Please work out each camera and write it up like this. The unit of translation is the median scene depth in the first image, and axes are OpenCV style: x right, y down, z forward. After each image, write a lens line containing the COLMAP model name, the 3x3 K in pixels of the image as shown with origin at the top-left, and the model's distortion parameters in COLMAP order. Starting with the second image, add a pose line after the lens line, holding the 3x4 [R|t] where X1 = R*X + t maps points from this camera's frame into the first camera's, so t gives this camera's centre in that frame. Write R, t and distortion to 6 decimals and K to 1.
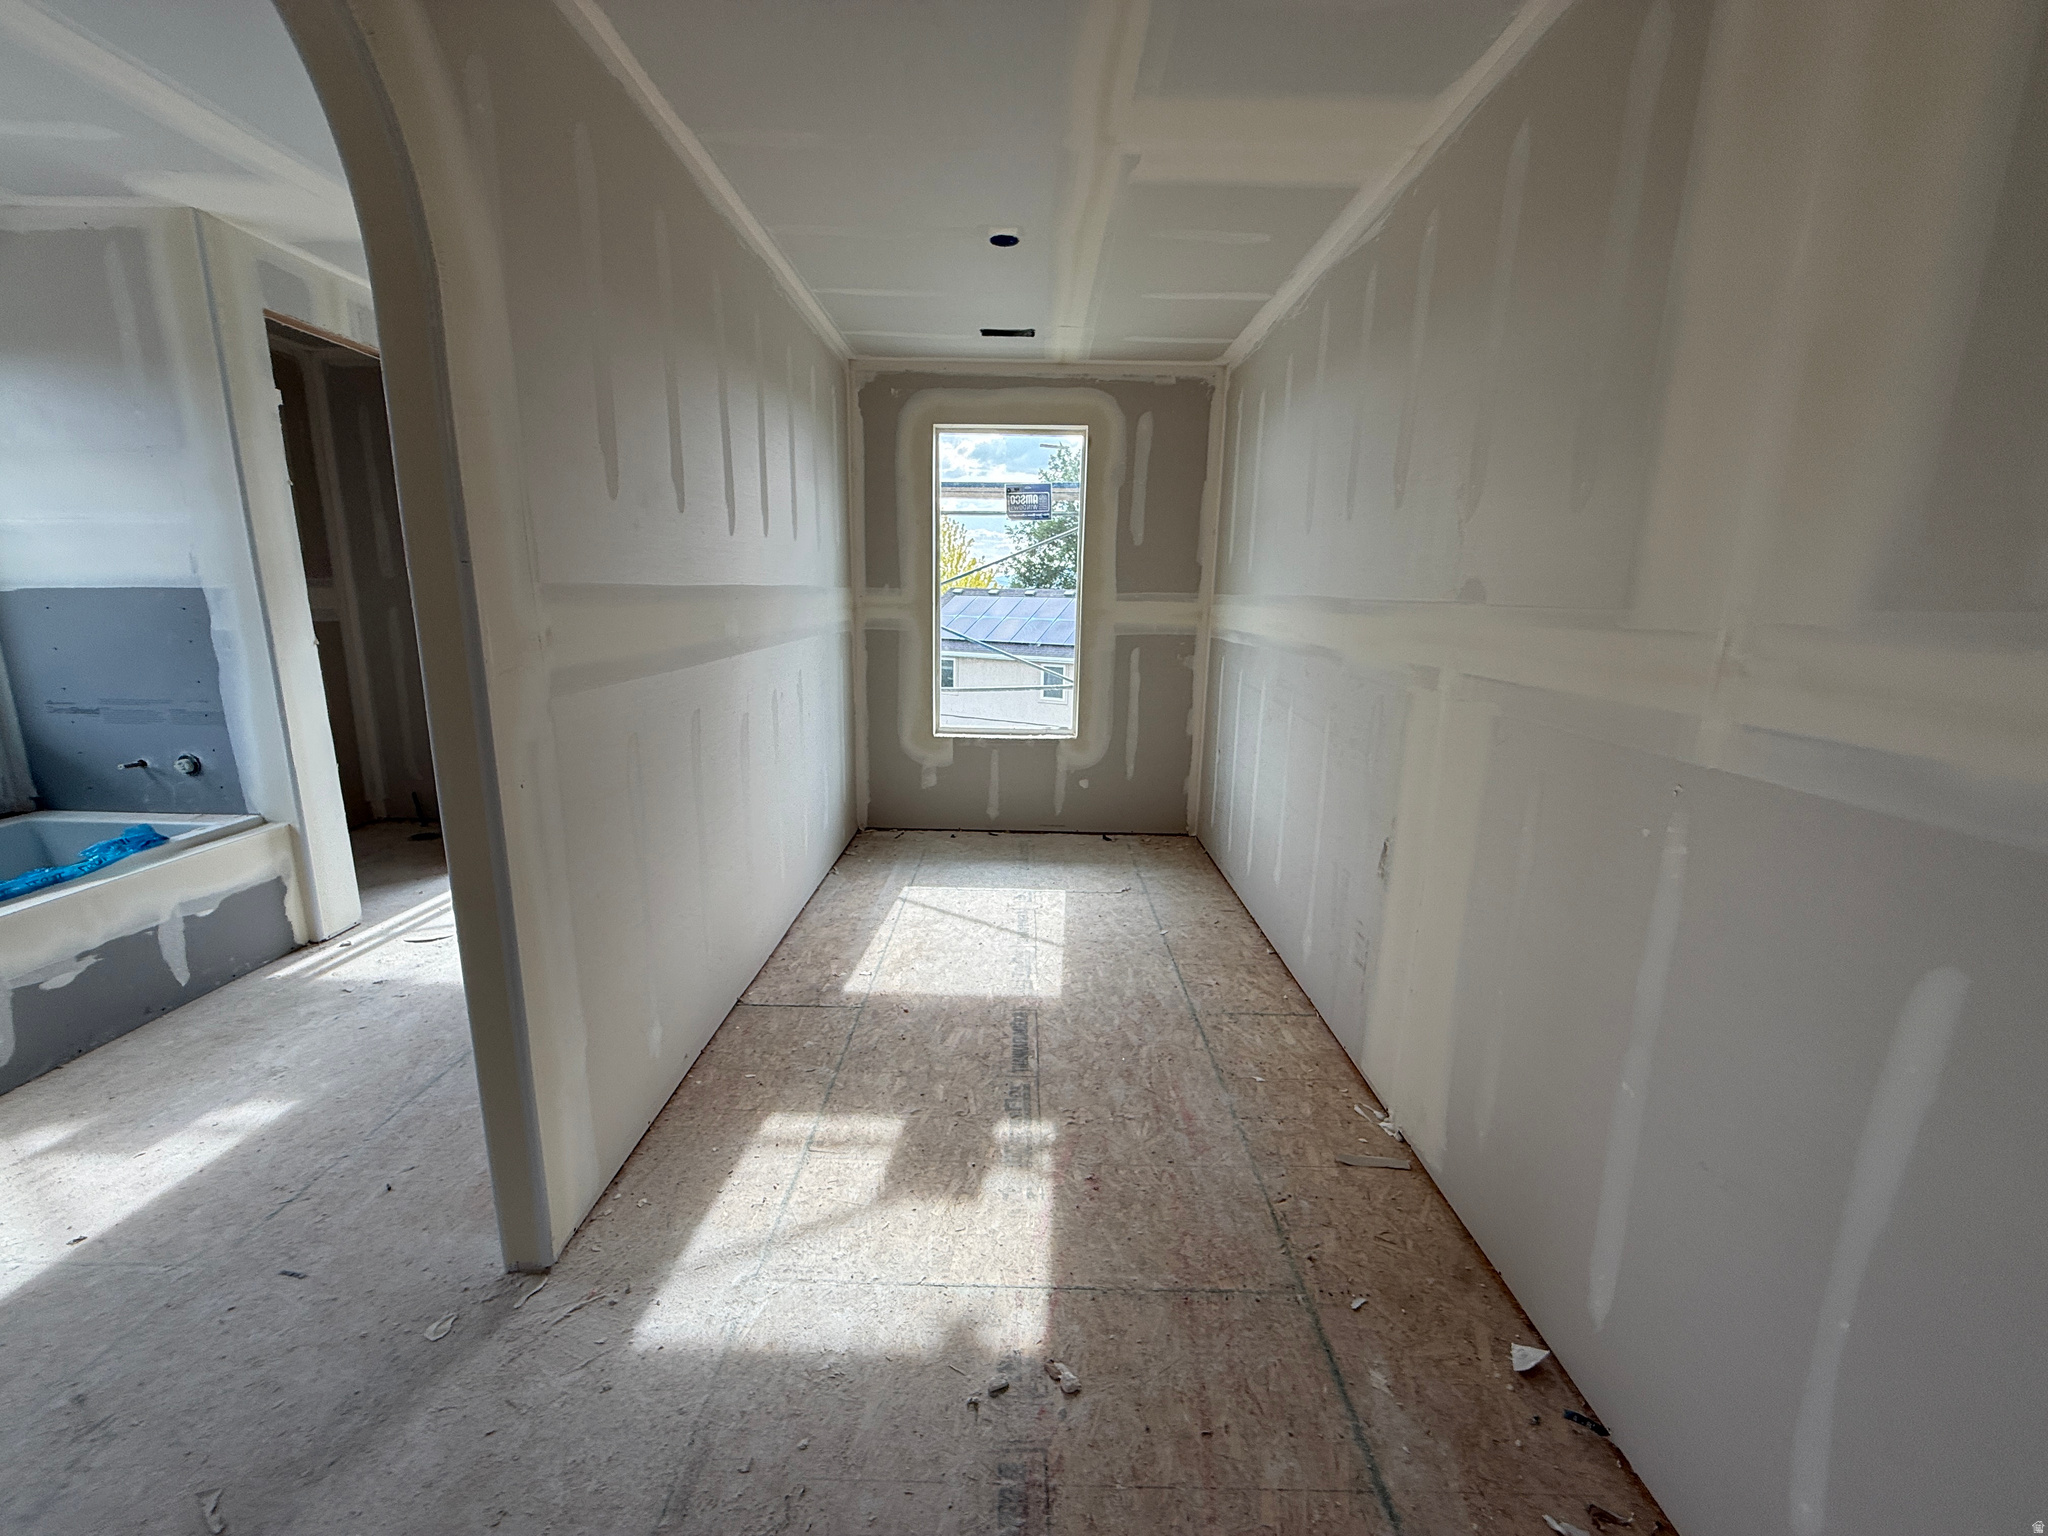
lens RADIAL K [[813.2, 0, 1017.7], [0, 813.2, 764.1], [0, 0, 1]] dist [-0.000668, 0.000216]
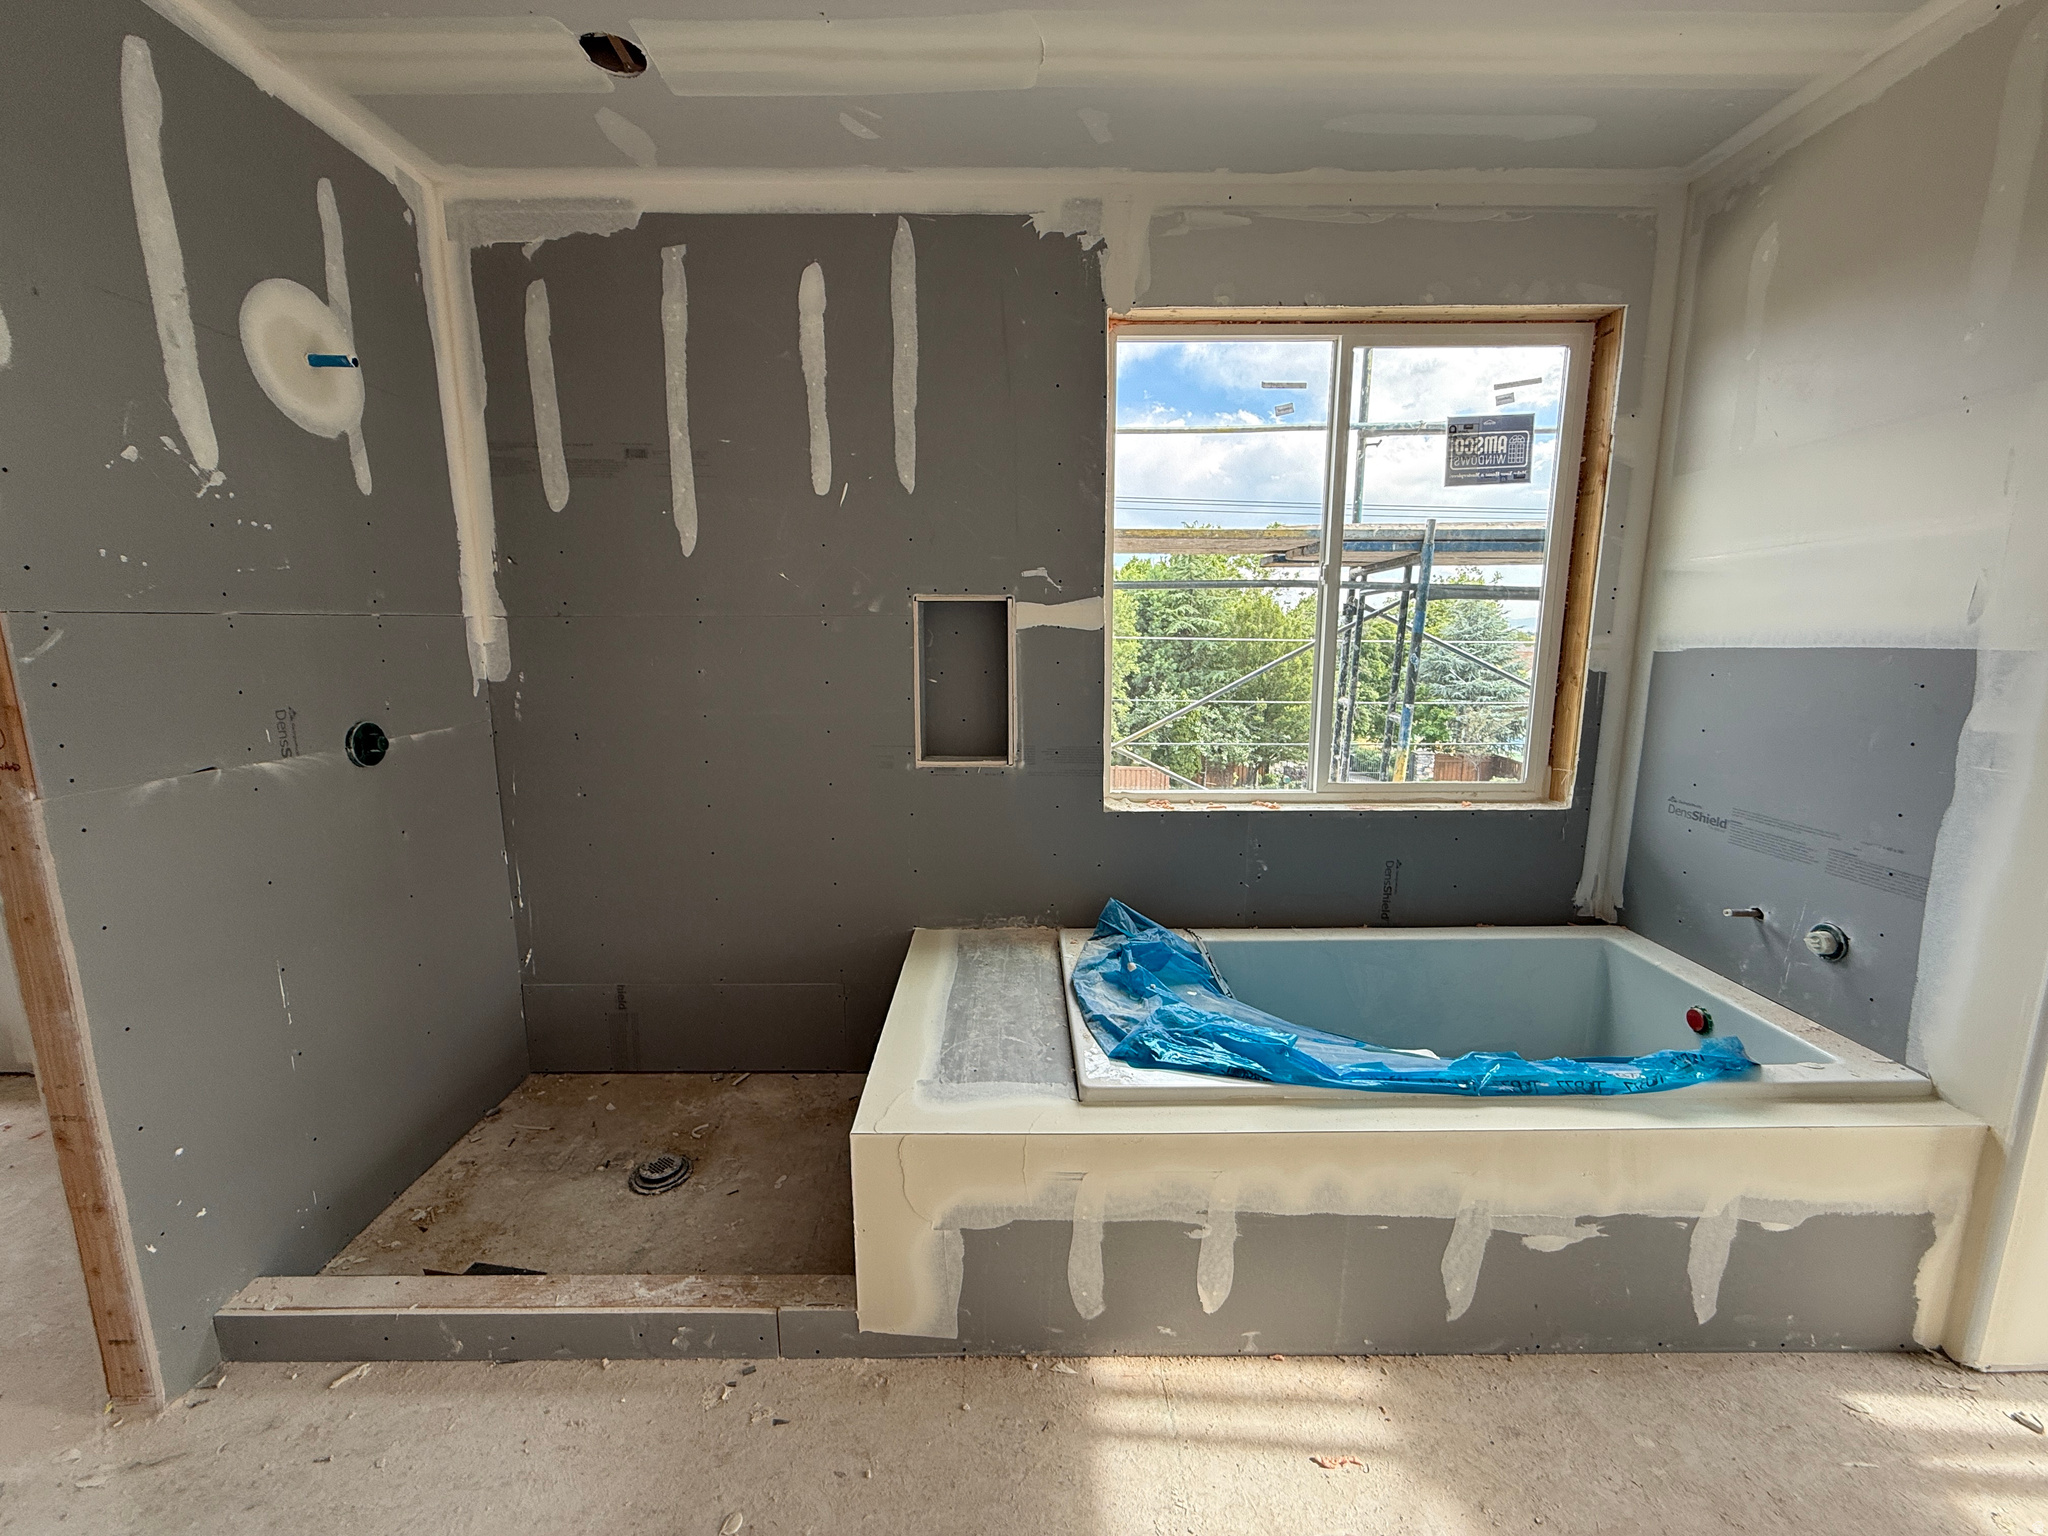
lens RADIAL K [[813.2, 0, 1017.7], [0, 813.2, 764.1], [0, 0, 1]] dist [-0.000668, 0.000216]
pose [[0.010743, 0.153842, -0.988037, -0.472148], [-0.199301, 0.968598, 0.148648, -0.097652], [0.979879, 0.195320, 0.041066, 0.380192]]
